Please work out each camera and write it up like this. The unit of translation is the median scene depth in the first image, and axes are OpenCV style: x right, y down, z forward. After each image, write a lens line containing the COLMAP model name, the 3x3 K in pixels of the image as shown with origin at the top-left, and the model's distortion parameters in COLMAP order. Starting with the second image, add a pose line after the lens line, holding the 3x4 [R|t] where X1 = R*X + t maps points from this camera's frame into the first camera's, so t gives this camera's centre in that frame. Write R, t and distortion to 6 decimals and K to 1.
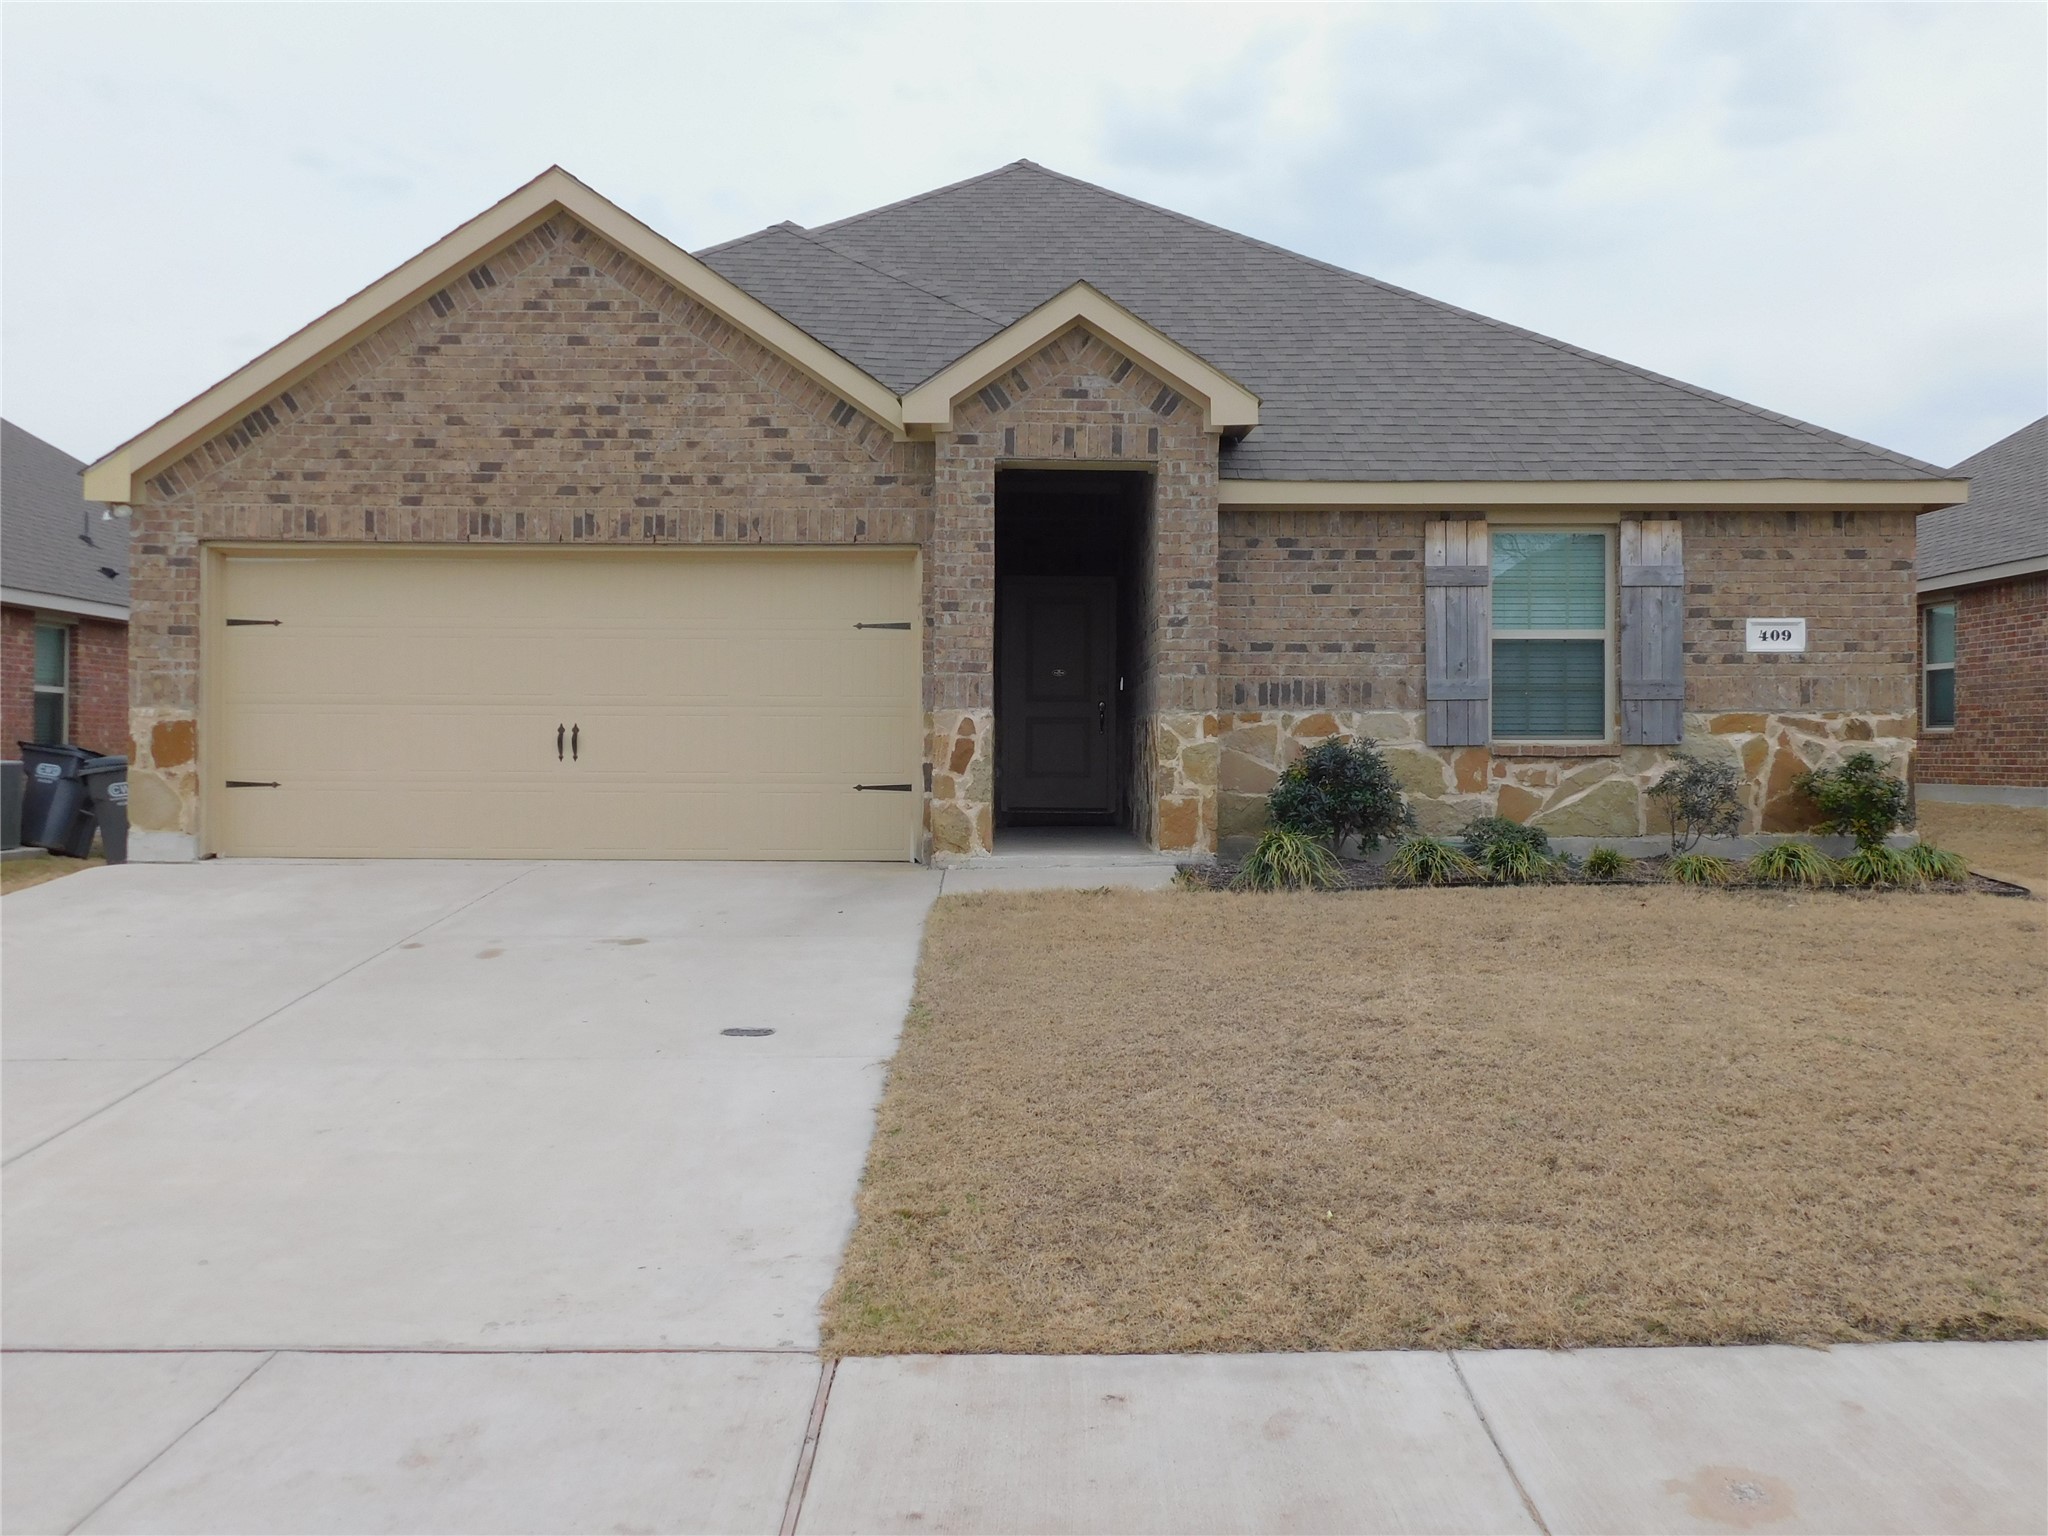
lens RADIAL K [[1833.4, 0, 1009.8], [0, 1833.4, 727.3], [0, 0, 1]] dist [-0.007919, -0.000824]
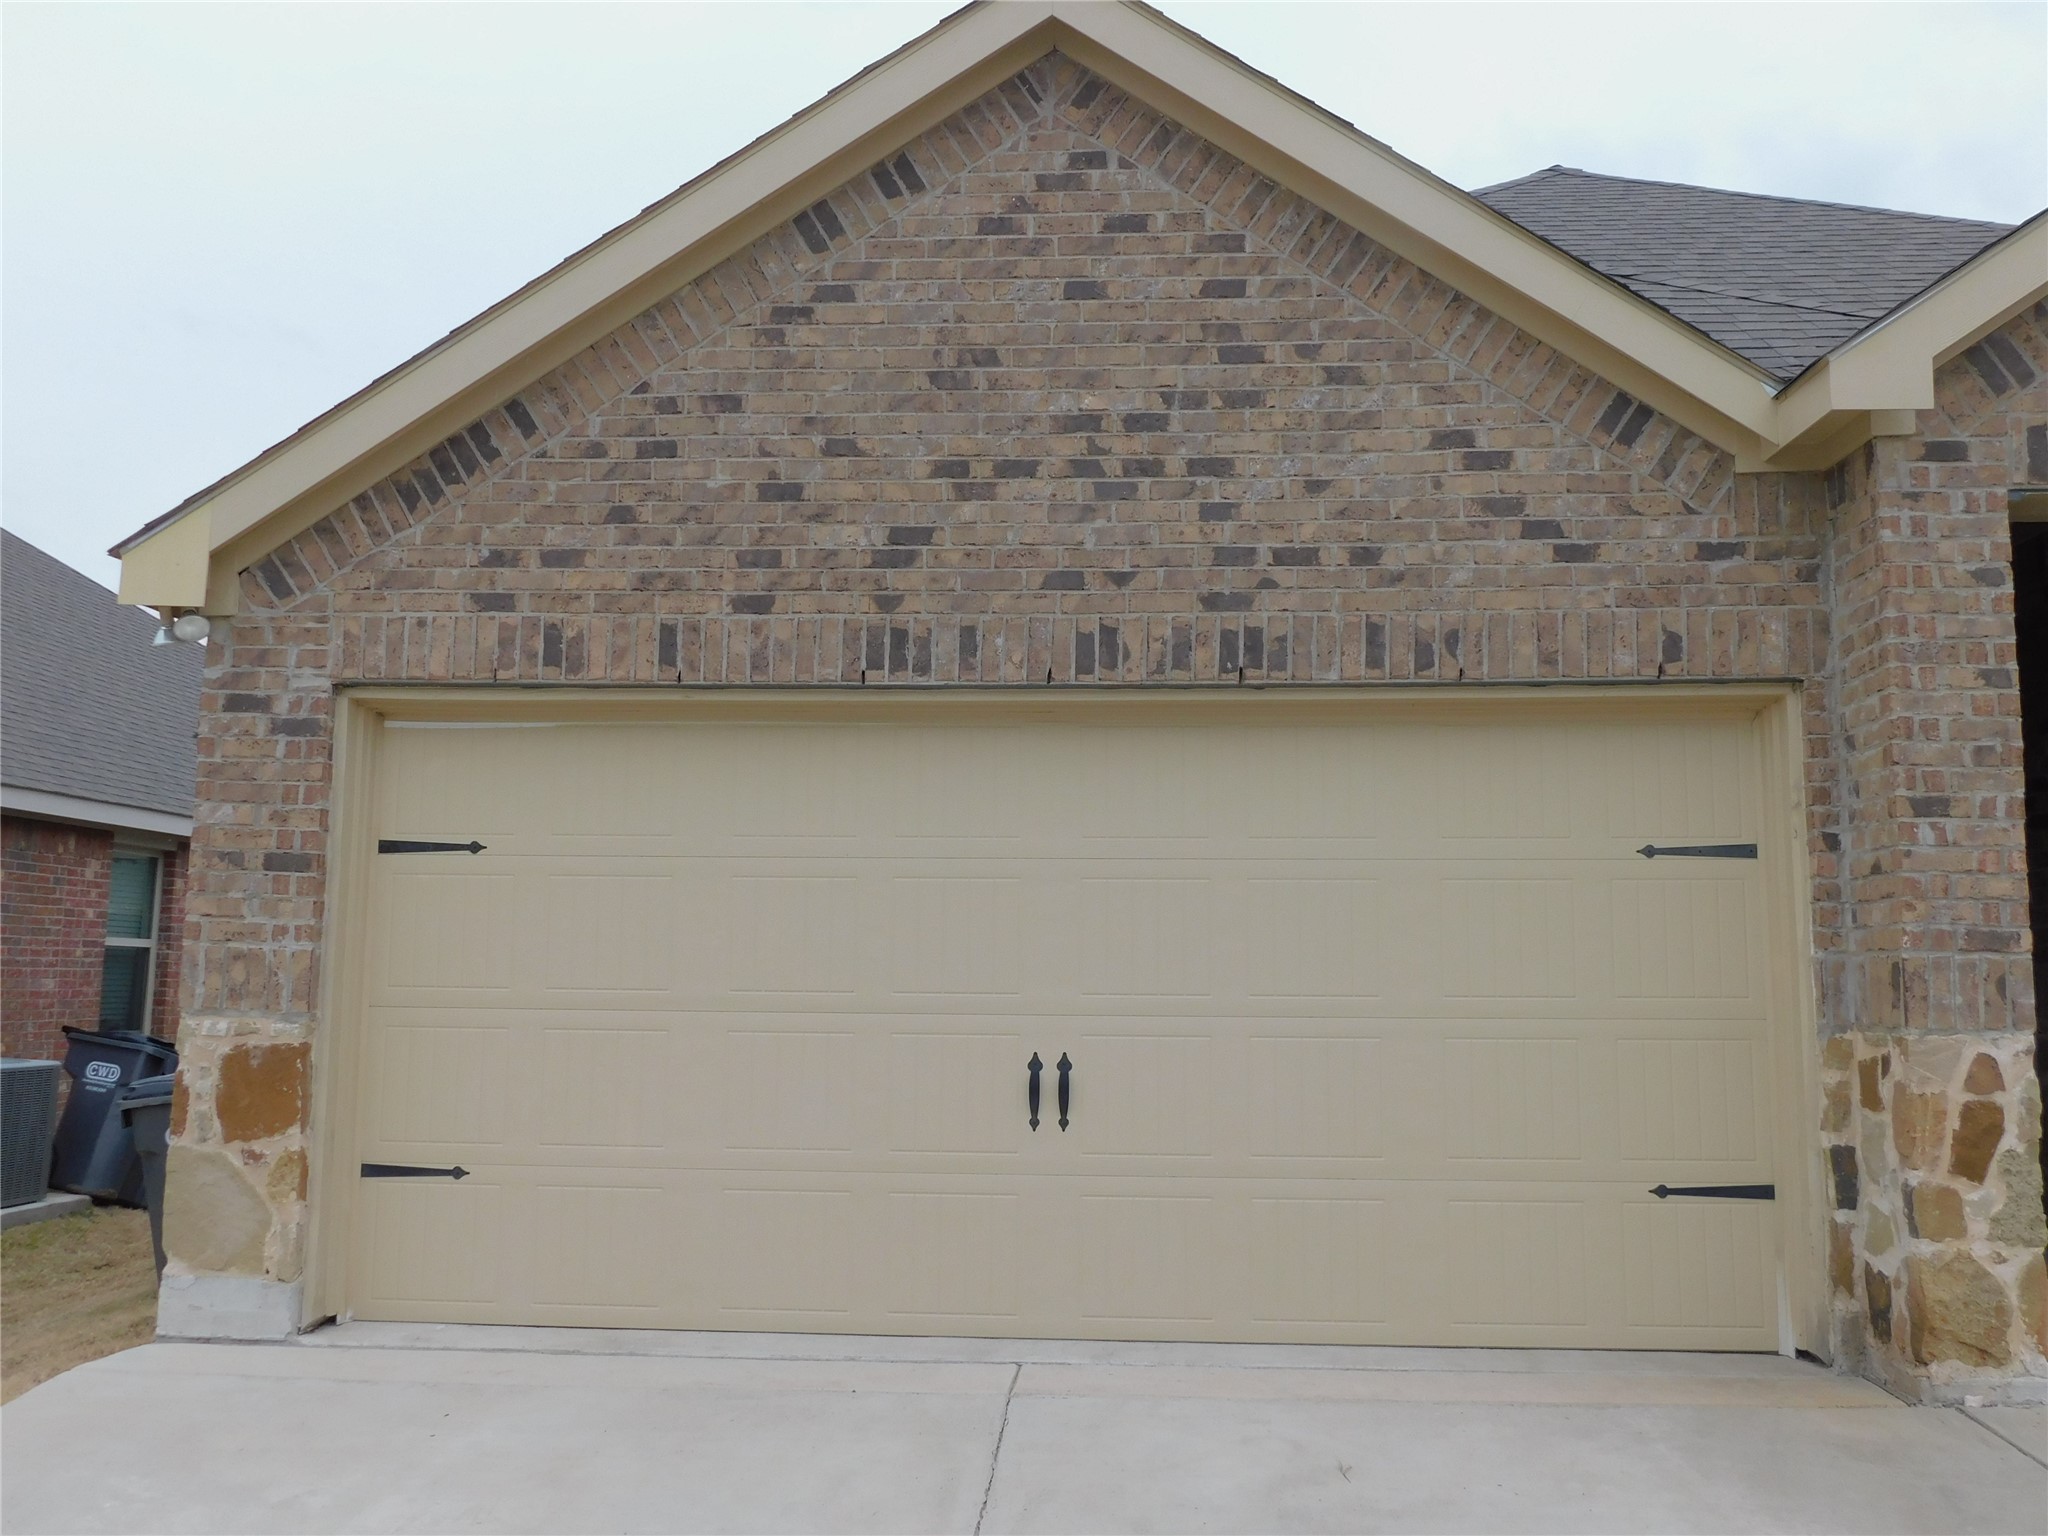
lens RADIAL K [[1833.4, 0, 1019.4], [0, 1833.4, 696.4], [0, 0, 1]] dist [-0.007919, -0.000824]
pose [[0.998222, -0.006841, -0.059220, -0.224839], [-0.001632, 0.989885, -0.141860, -0.027330], [0.059591, 0.141704, 0.988114, 0.513331]]
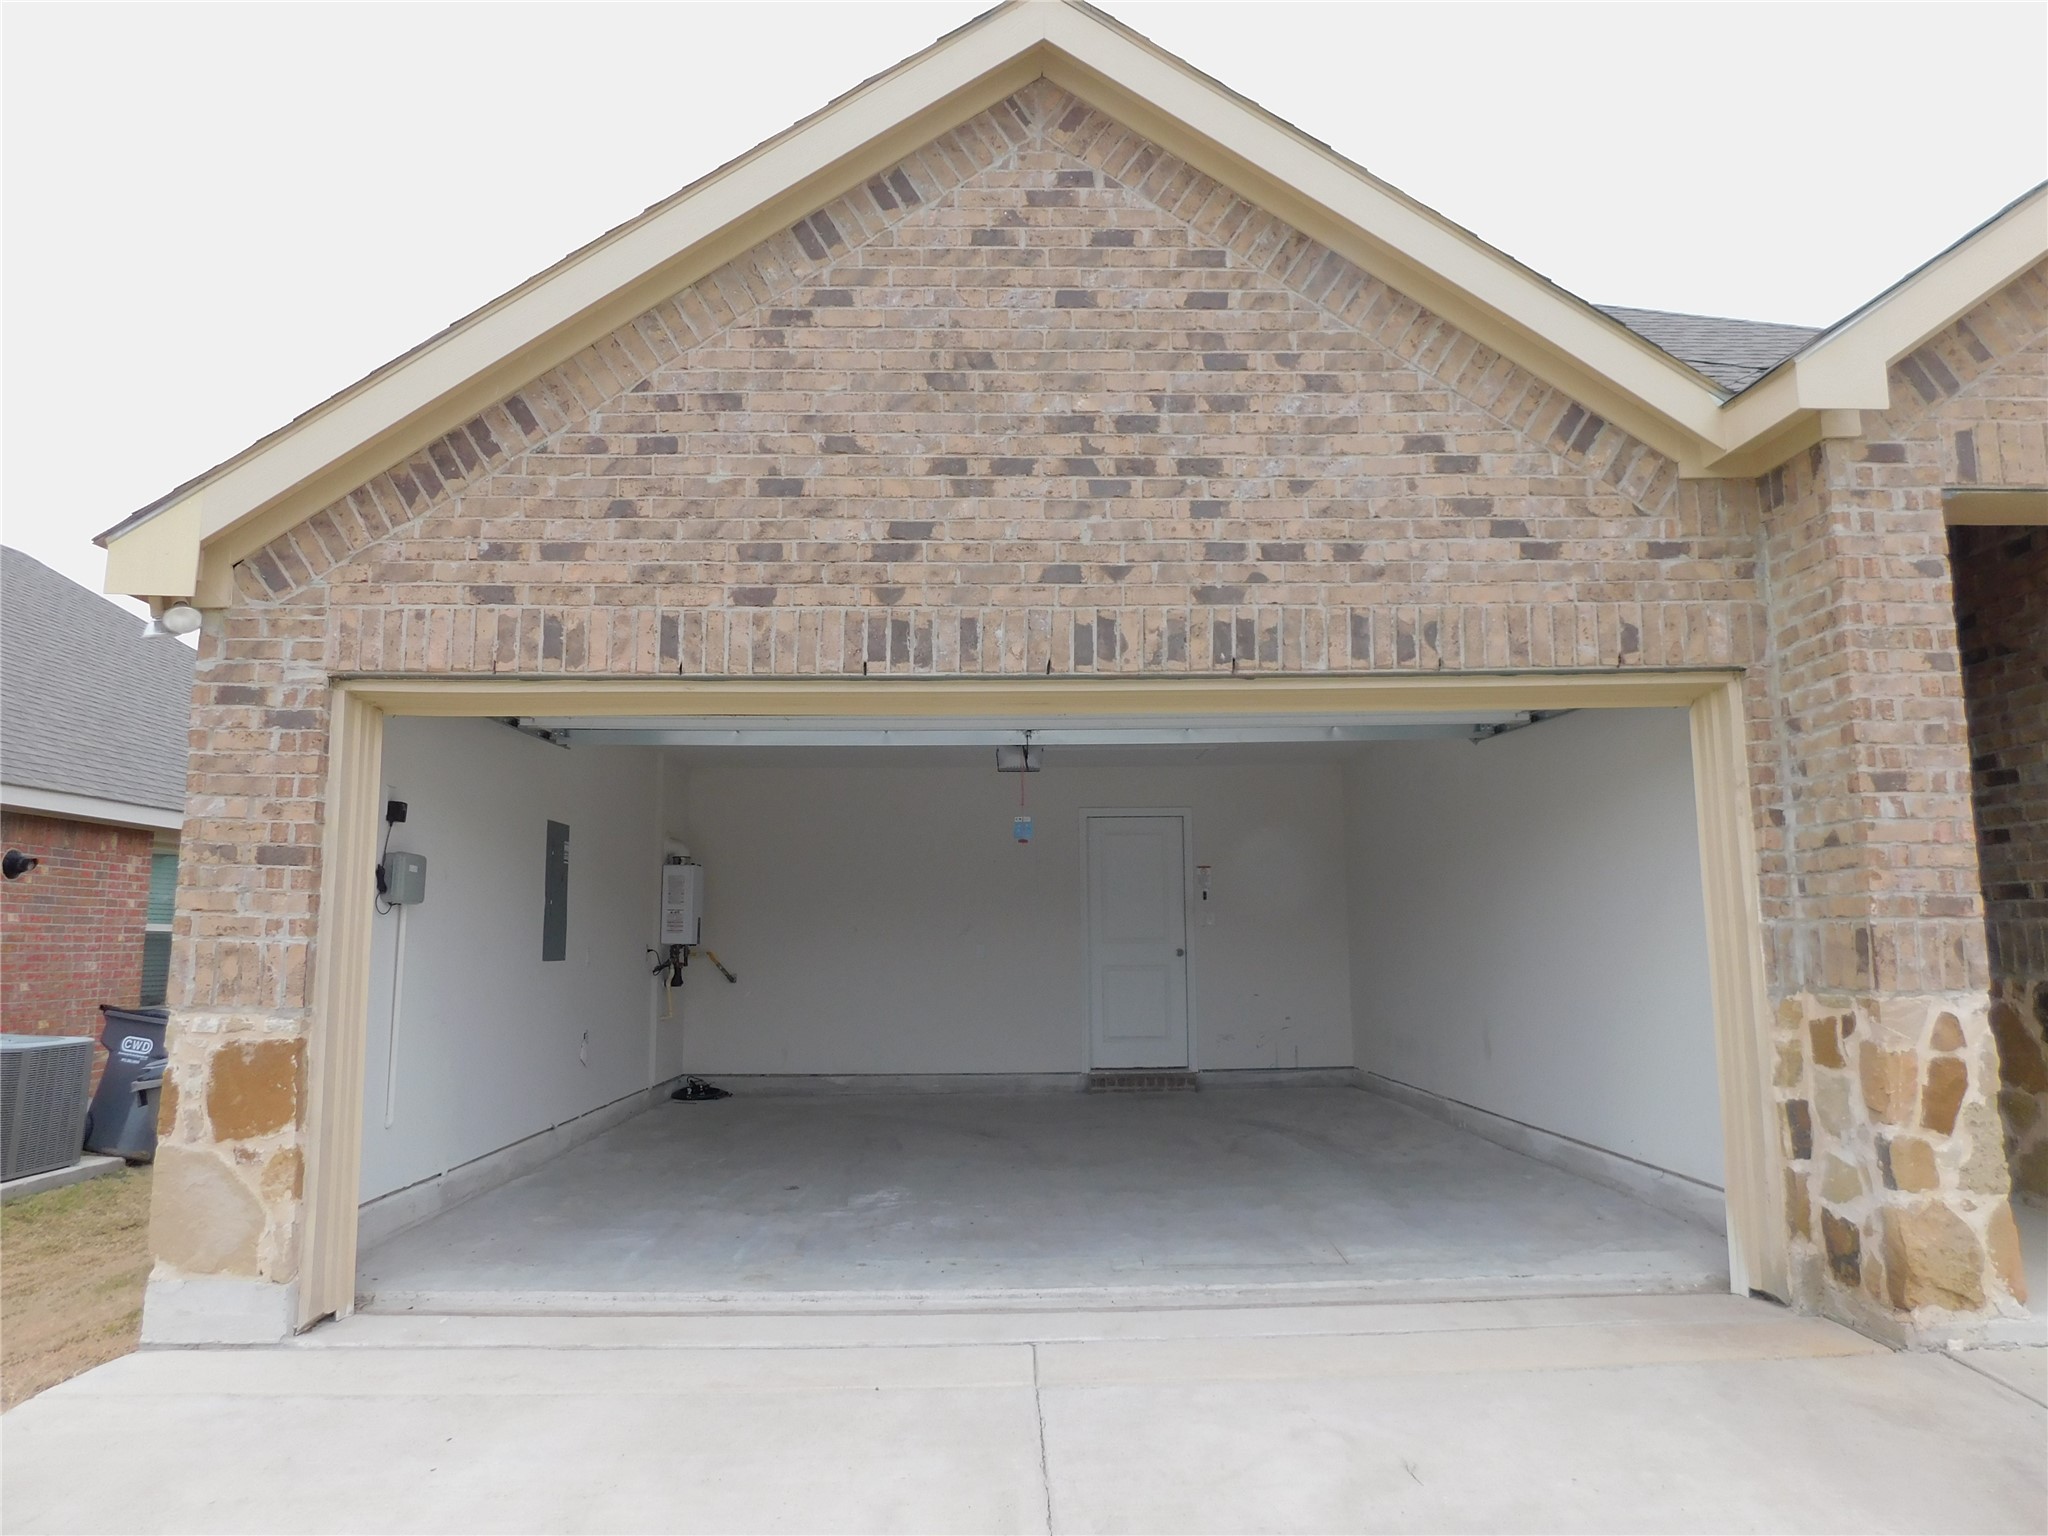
lens RADIAL K [[1367.3, 0, 1011.0], [0, 1367.3, 717.9], [0, 0, 1]] dist [-0.065458, 0.044253]
pose [[0.999252, -0.010729, 0.037145, -0.270779], [0.016296, 0.988096, -0.152970, -0.031126], [-0.035062, 0.153461, 0.987532, 0.631292]]
